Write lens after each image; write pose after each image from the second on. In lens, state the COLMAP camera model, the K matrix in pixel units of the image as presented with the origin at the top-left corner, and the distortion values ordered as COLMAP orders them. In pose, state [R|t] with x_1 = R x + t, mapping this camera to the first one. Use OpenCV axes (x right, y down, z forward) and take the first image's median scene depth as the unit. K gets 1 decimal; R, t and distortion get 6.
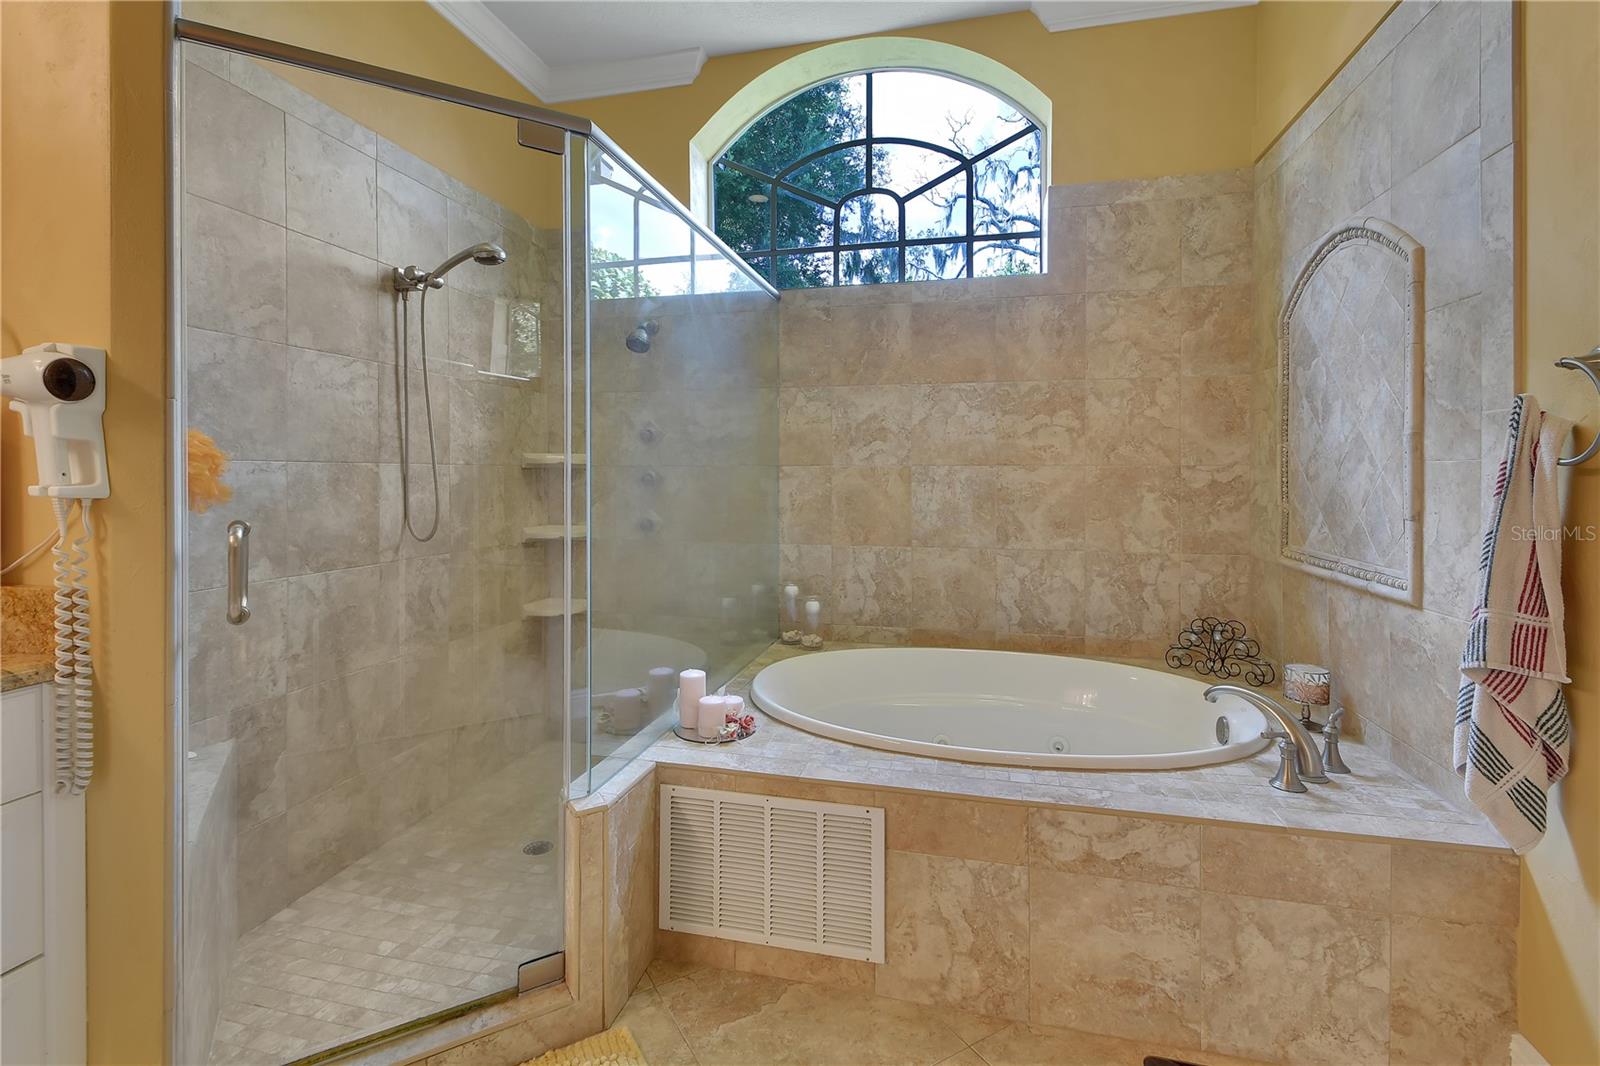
lens RADIAL K [[738.8, 0, 803.8], [0, 738.8, 482.4], [0, 0, 1]] dist [0.017046, -0.000353]
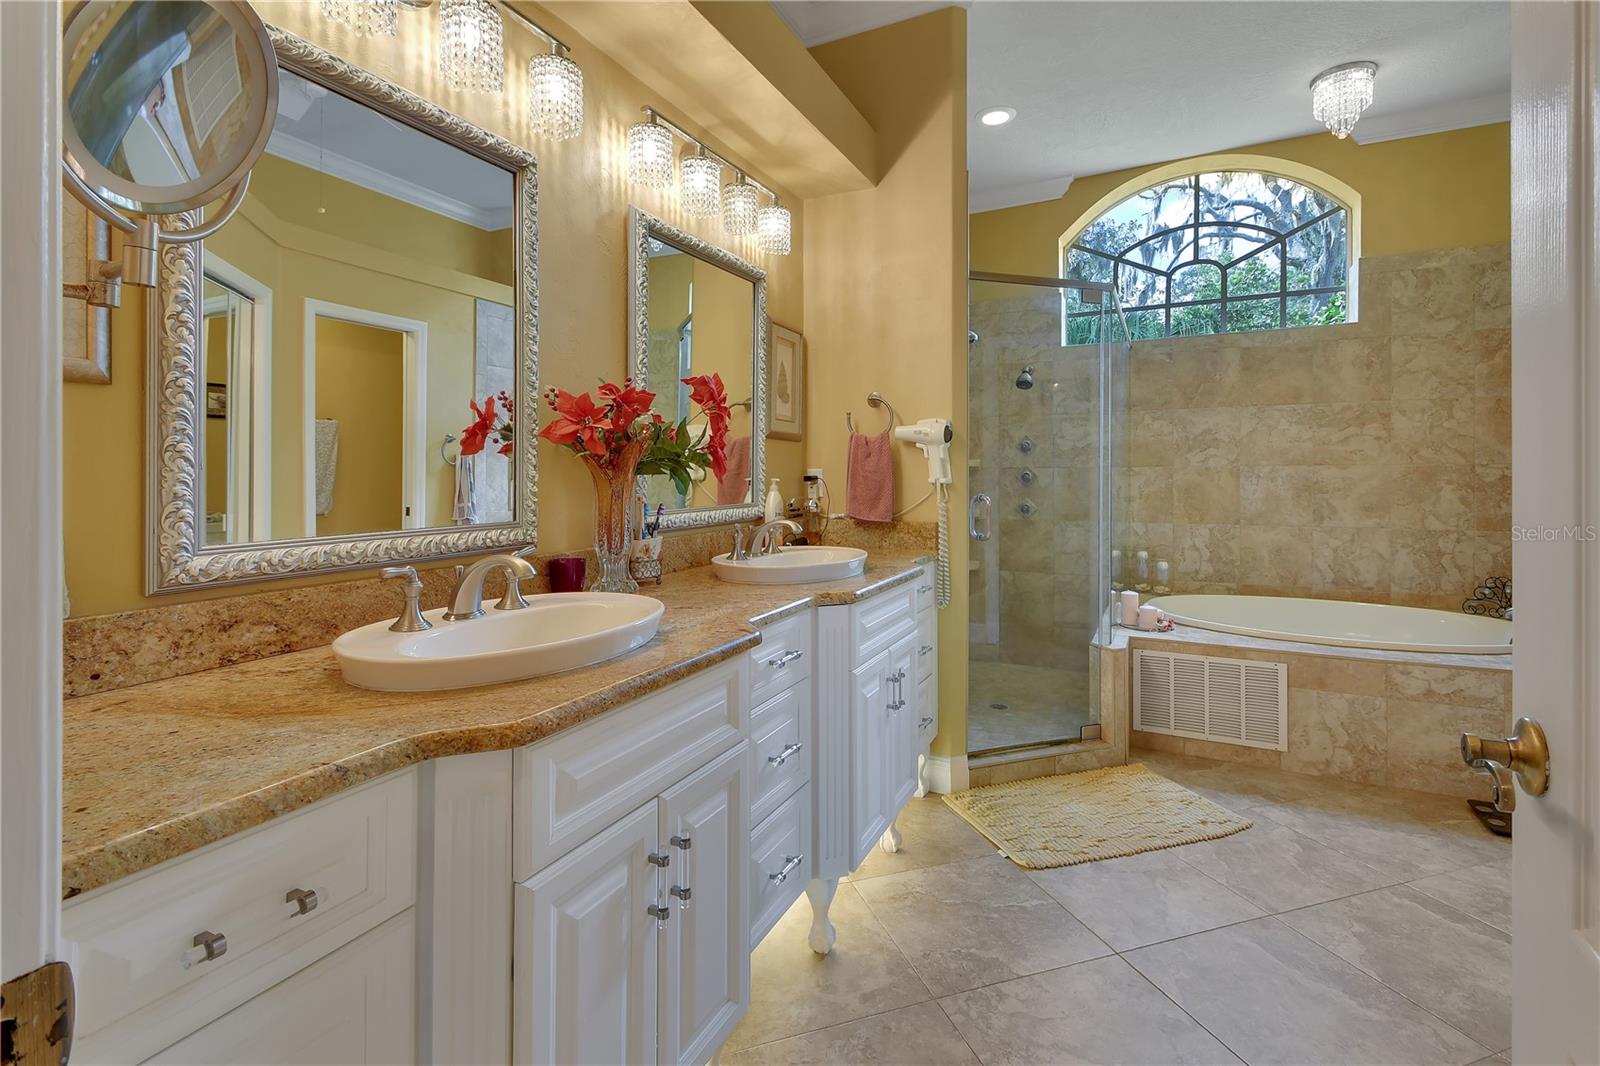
lens RADIAL K [[733.9, 0, 797.9], [0, 733.9, 485.4], [0, 0, 1]] dist [0.041153, -0.028354]
pose [[0.972580, -0.002031, -0.232560, -0.349202], [0.002912, 0.999990, 0.003446, 0.007077], [0.232551, -0.004029, 0.972576, -0.559043]]
